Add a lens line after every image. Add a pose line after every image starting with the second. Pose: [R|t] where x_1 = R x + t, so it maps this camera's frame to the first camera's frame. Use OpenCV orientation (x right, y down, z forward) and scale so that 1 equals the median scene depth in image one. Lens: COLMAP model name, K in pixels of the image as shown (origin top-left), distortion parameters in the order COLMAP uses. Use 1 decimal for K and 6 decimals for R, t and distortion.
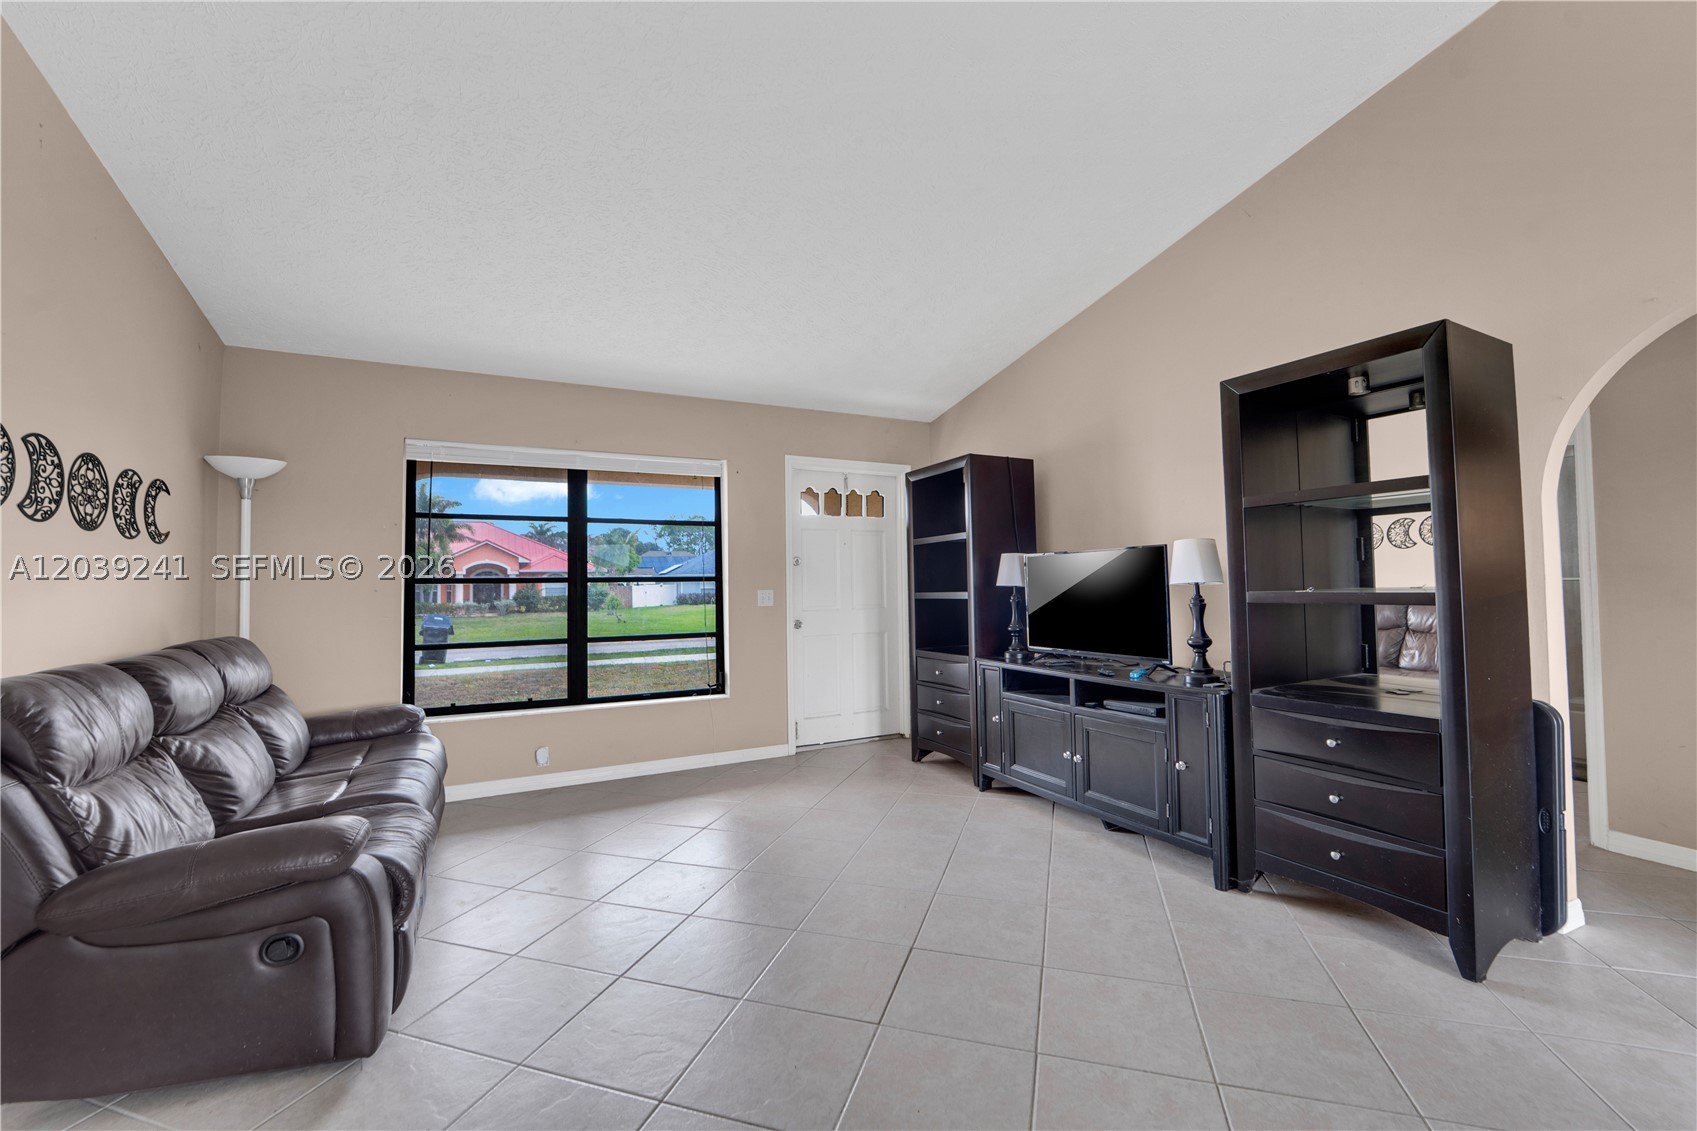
lens RADIAL K [[686.8, 0, 848.2], [0, 686.8, 565.8], [0, 0, 1]] dist [-0.015313, -0.000232]
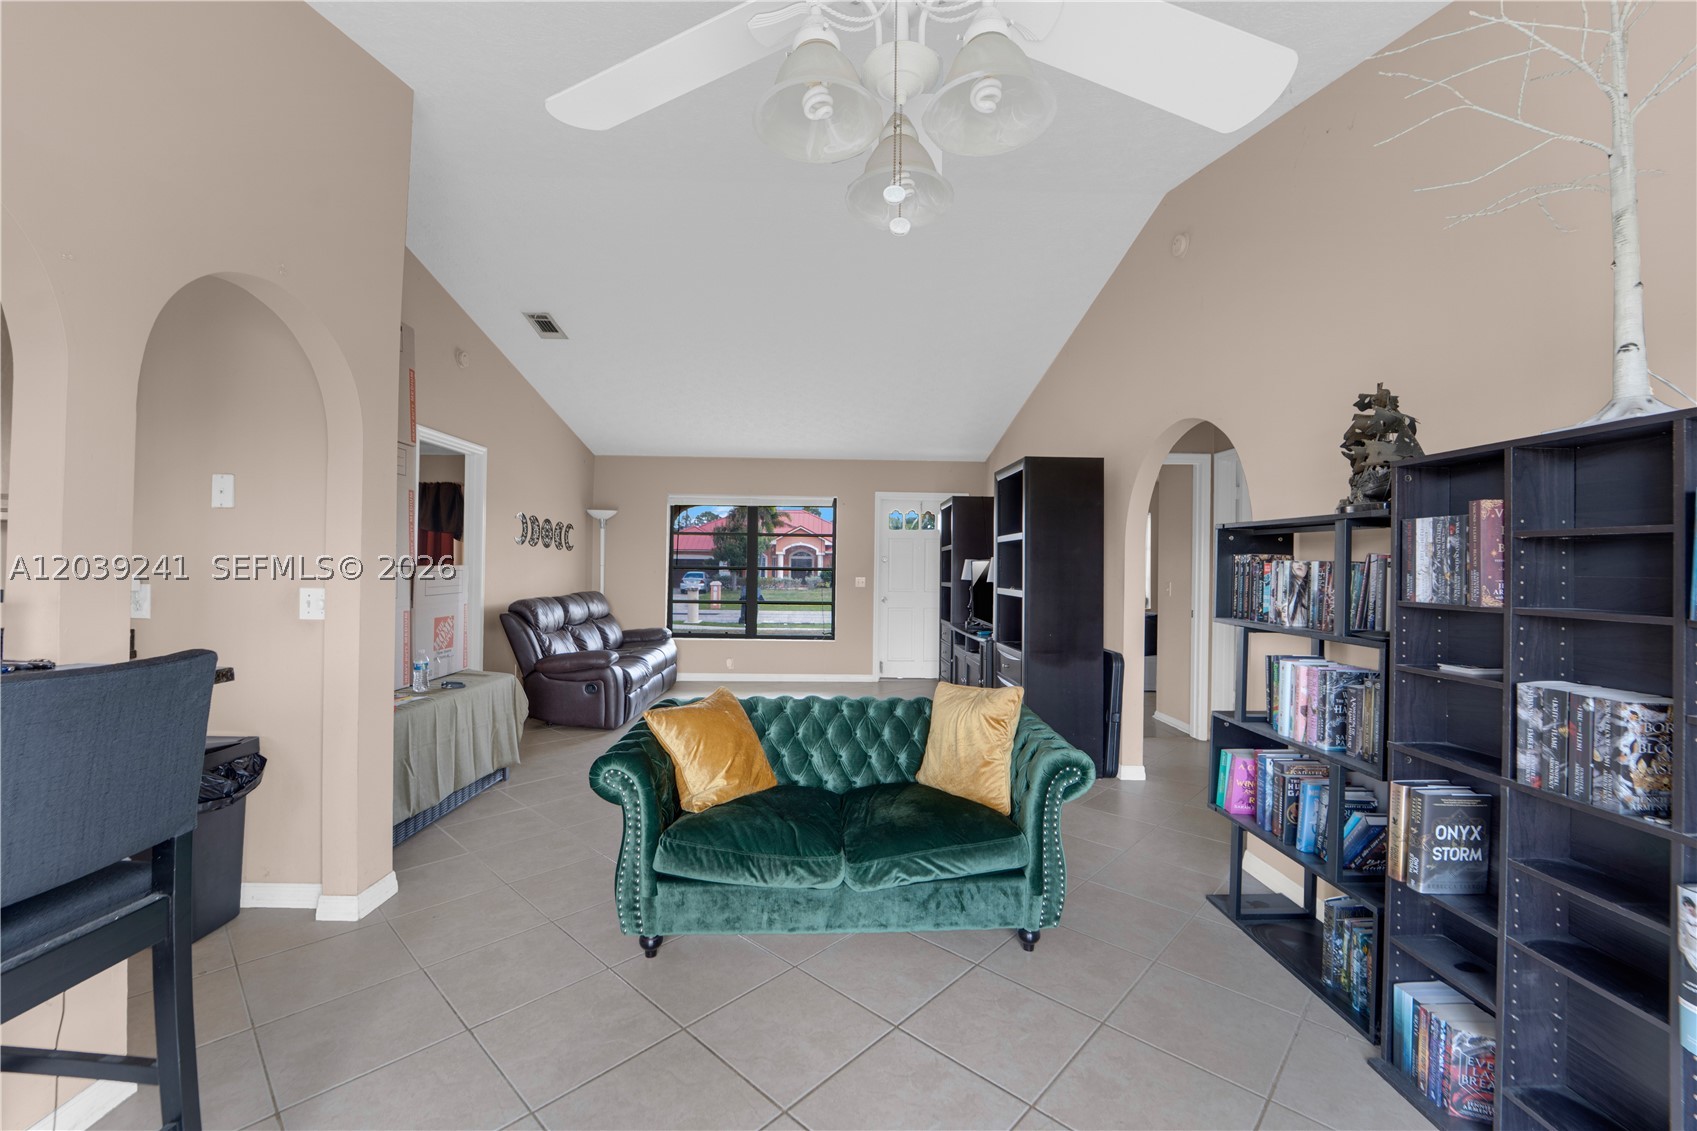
lens RADIAL K [[686.8, 0, 851.2], [0, 686.8, 568.8], [0, 0, 1]] dist [-0.015313, -0.000232]
pose [[0.907151, 0.025981, -0.420002, 0.848776], [-0.013267, 0.999362, 0.033164, -0.059691], [0.420596, -0.024513, 0.906917, -0.733352]]
